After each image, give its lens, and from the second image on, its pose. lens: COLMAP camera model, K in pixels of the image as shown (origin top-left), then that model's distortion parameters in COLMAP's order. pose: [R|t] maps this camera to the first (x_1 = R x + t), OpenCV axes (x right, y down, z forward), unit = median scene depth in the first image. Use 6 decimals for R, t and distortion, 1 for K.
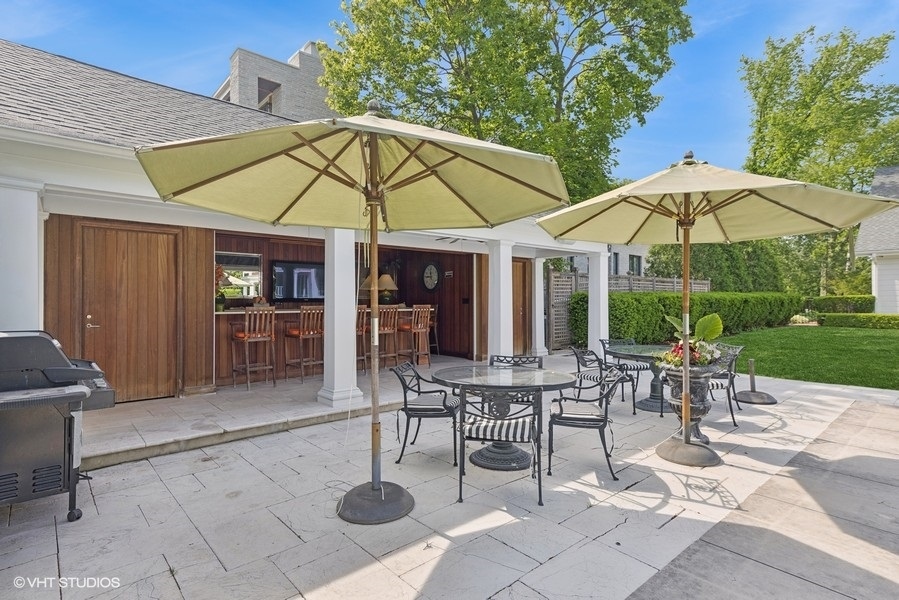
lens RADIAL K [[466.3, 0, 451.8], [0, 466.3, 300.2], [0, 0, 1]] dist [-0.001950, 0.000453]
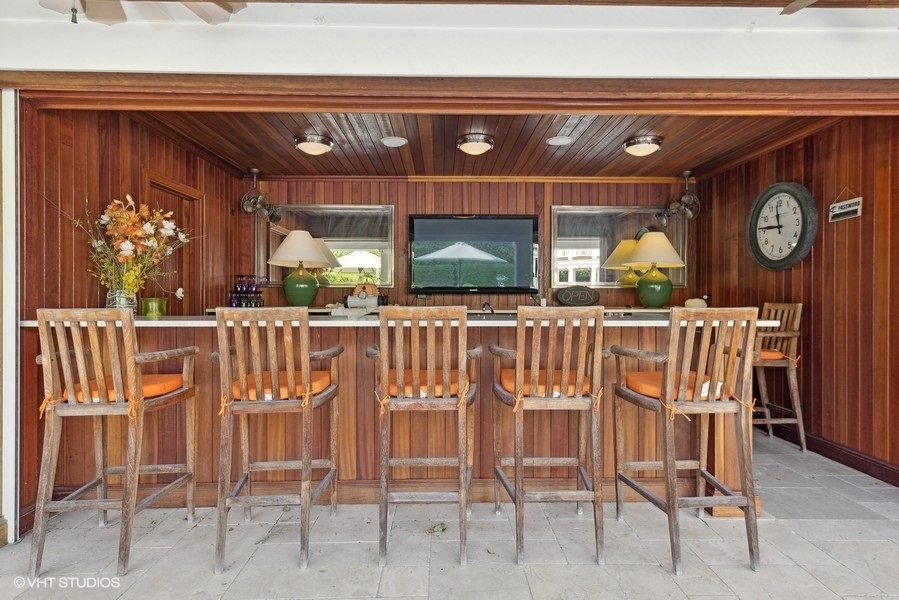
lens RADIAL K [[466.3, 0, 453.3], [0, 466.3, 299.8], [0, 0, 1]] dist [-0.001950, 0.000453]
pose [[0.774253, 0.008812, -0.632815, -0.012404], [-0.001065, 0.999920, 0.012621, 0.002621], [0.632875, -0.009098, 0.774201, 0.607101]]
